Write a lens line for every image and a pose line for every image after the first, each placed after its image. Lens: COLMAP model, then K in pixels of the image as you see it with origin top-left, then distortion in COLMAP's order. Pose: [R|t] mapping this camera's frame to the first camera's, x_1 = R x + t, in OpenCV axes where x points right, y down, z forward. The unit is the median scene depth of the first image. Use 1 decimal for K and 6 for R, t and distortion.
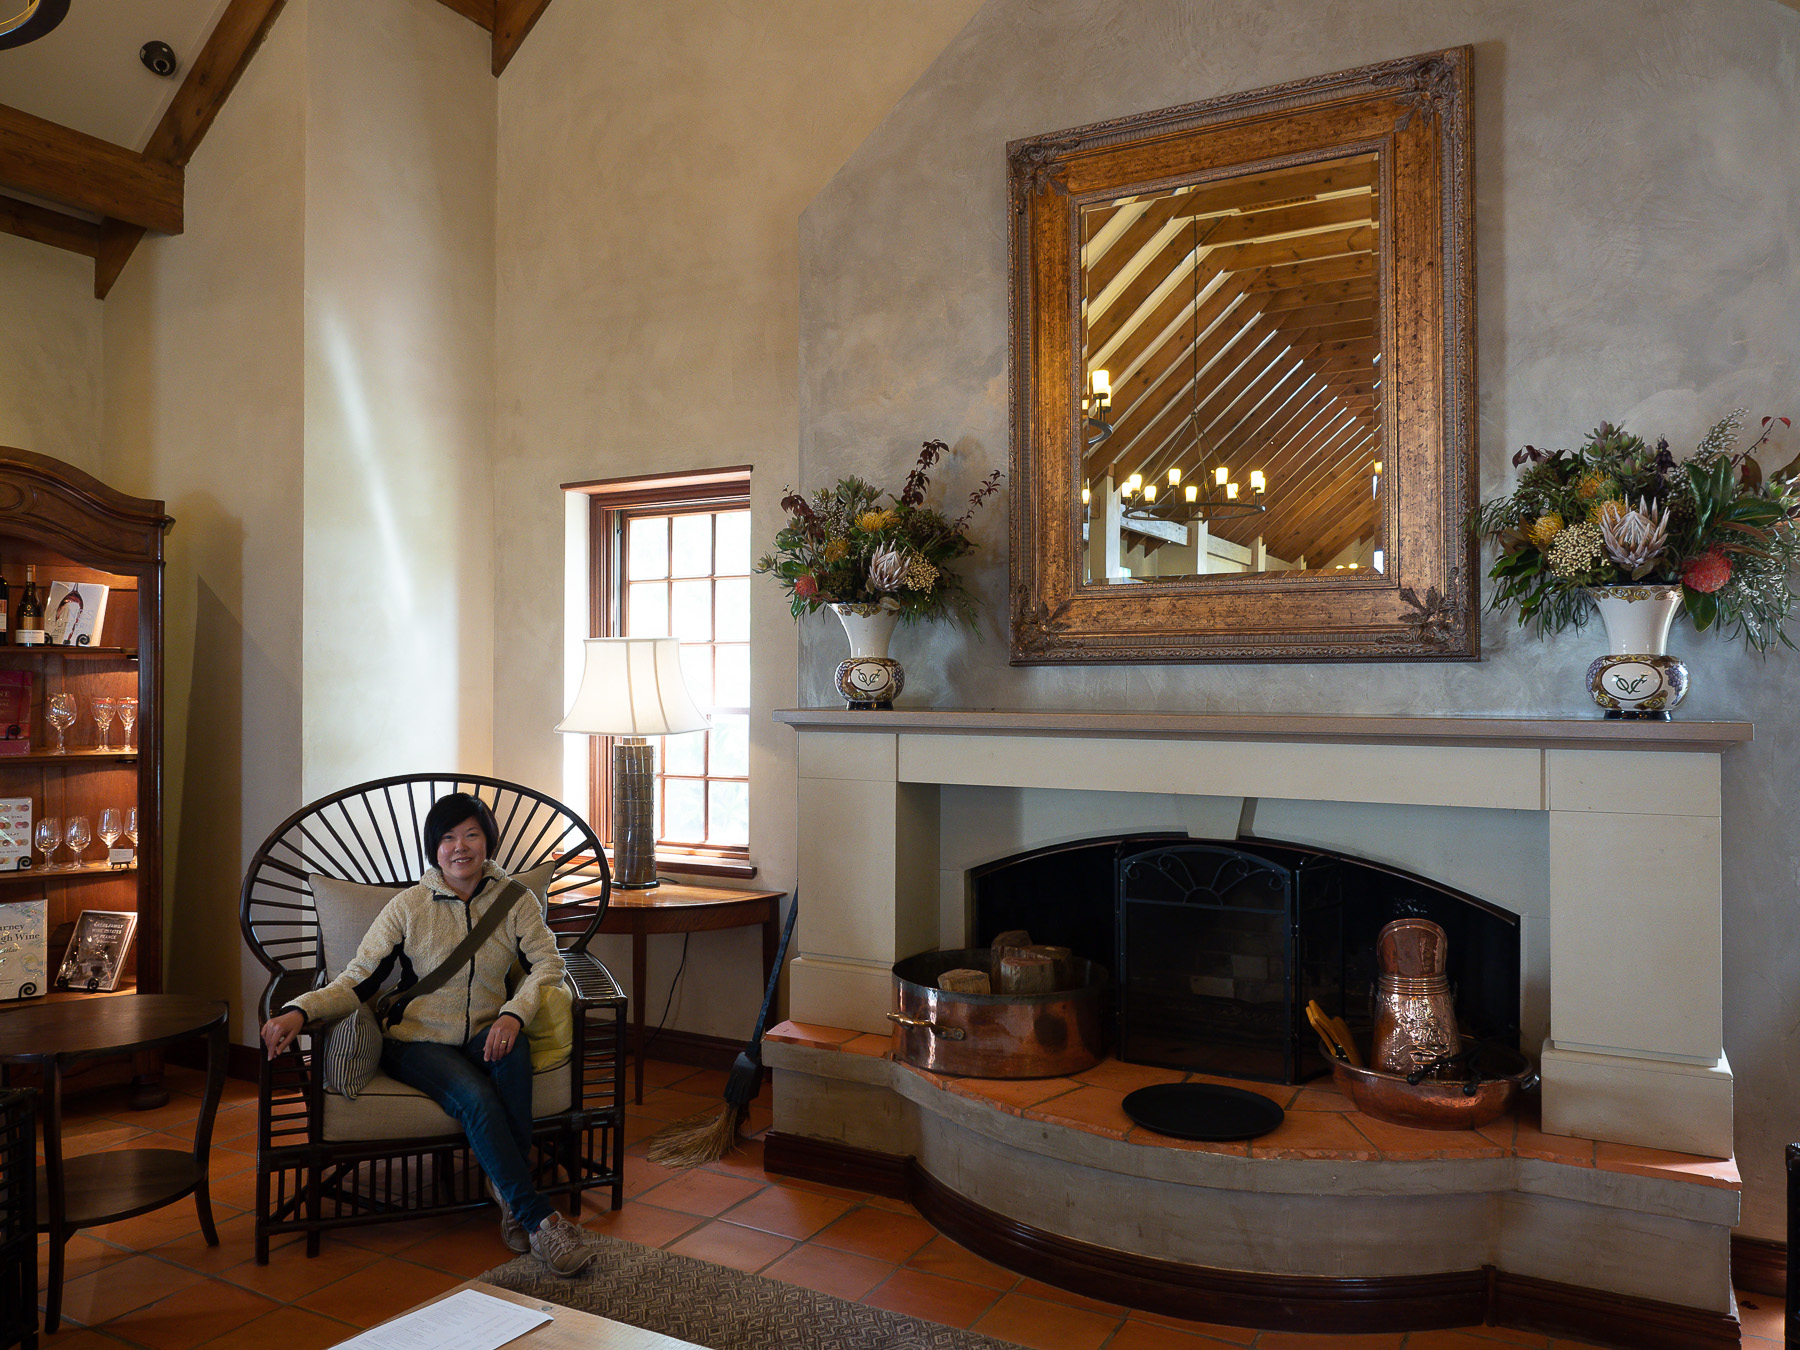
lens RADIAL K [[1291.1, 0, 900.0], [0, 1291.1, 675.0], [0, 0, 1]] dist [-0.017238, 0.002377]
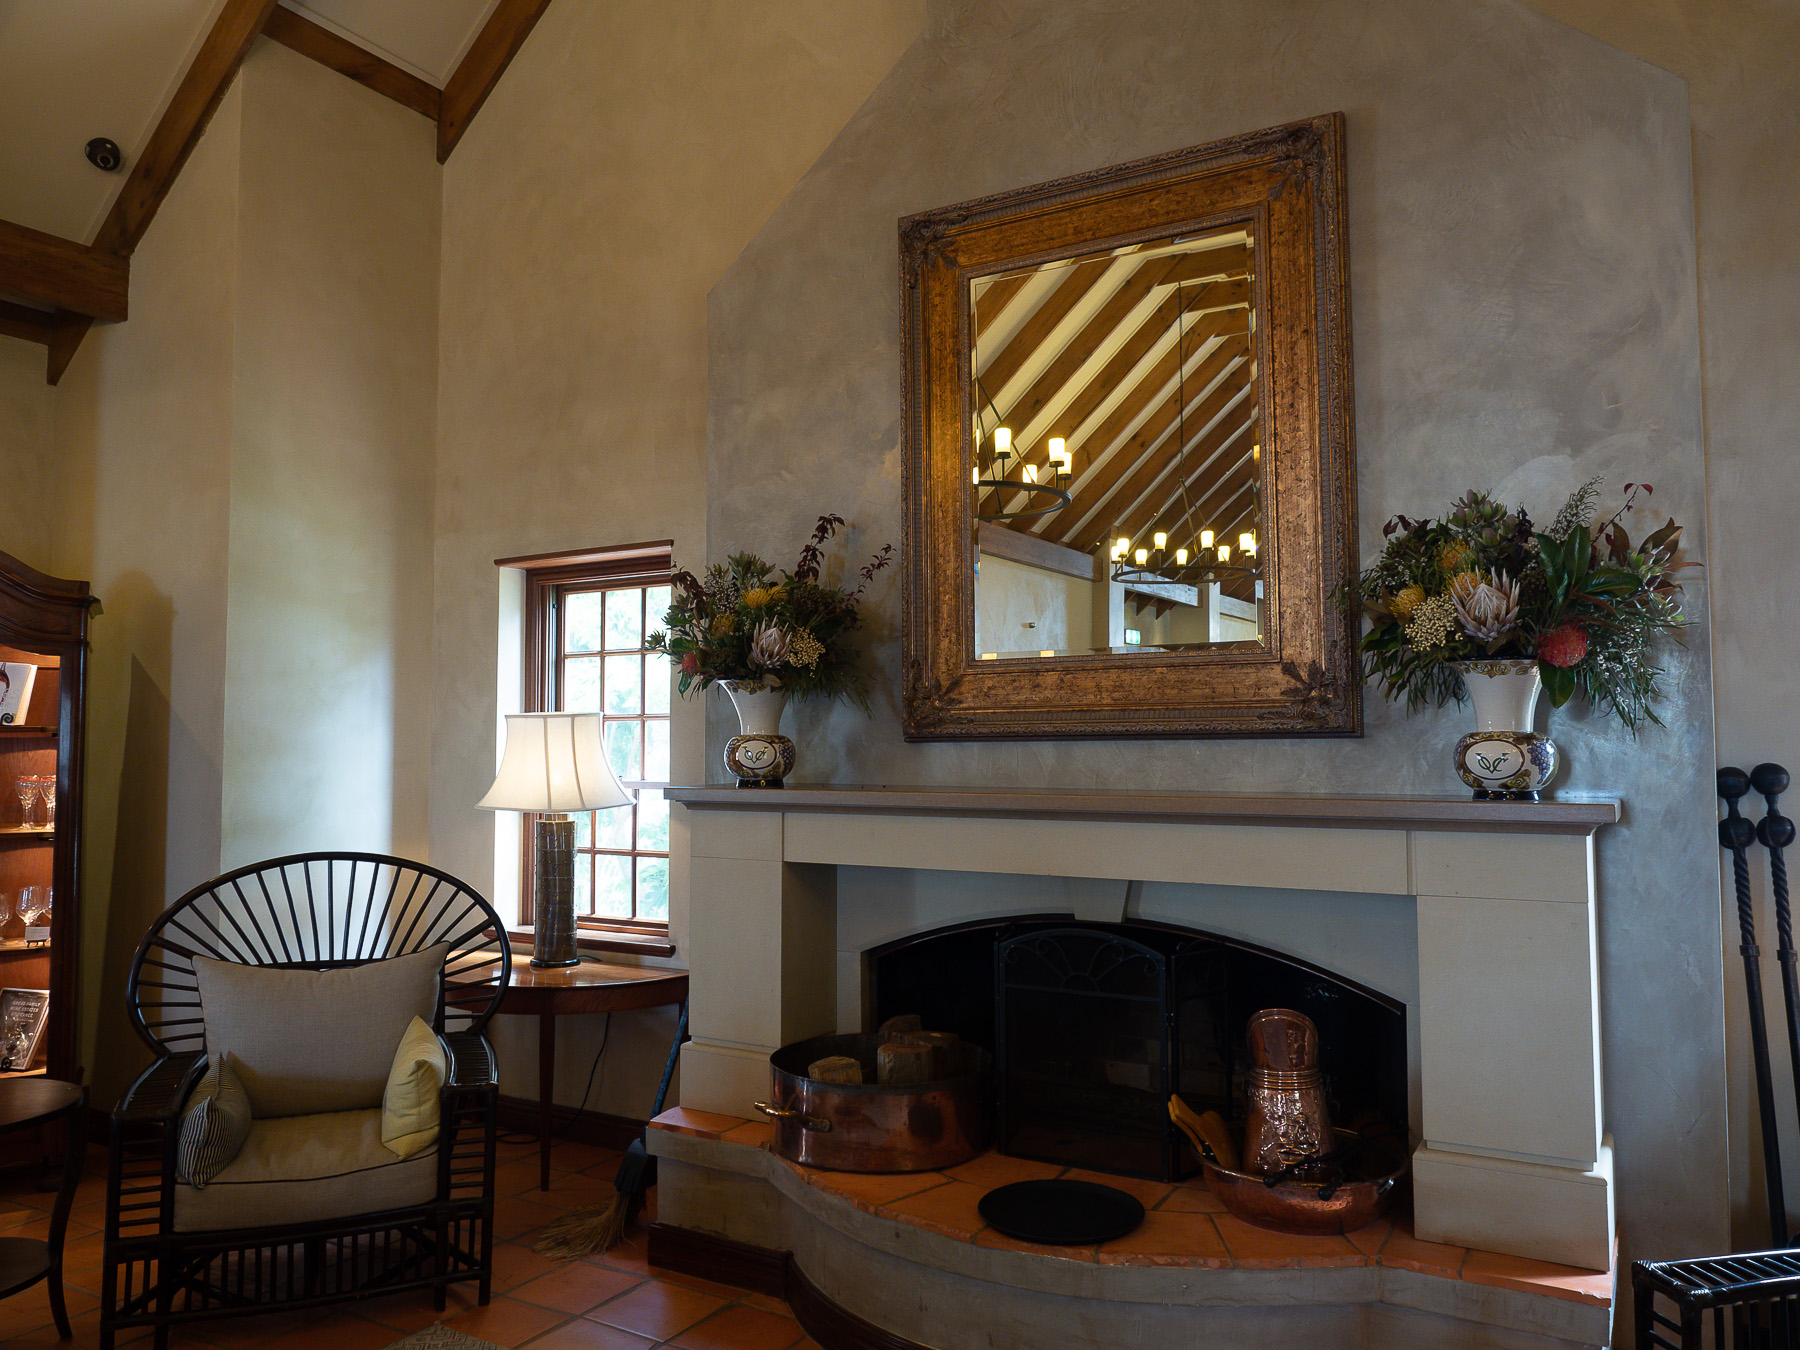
lens RADIAL K [[1291.5, 0, 900.0], [0, 1291.5, 675.0], [0, 0, 1]] dist [-0.016750, 0.003815]
pose [[0.999223, -0.007070, -0.038781, 0.128858], [0.005179, 0.998802, -0.048655, -0.010882], [0.039079, 0.048416, 0.998062, 0.017771]]
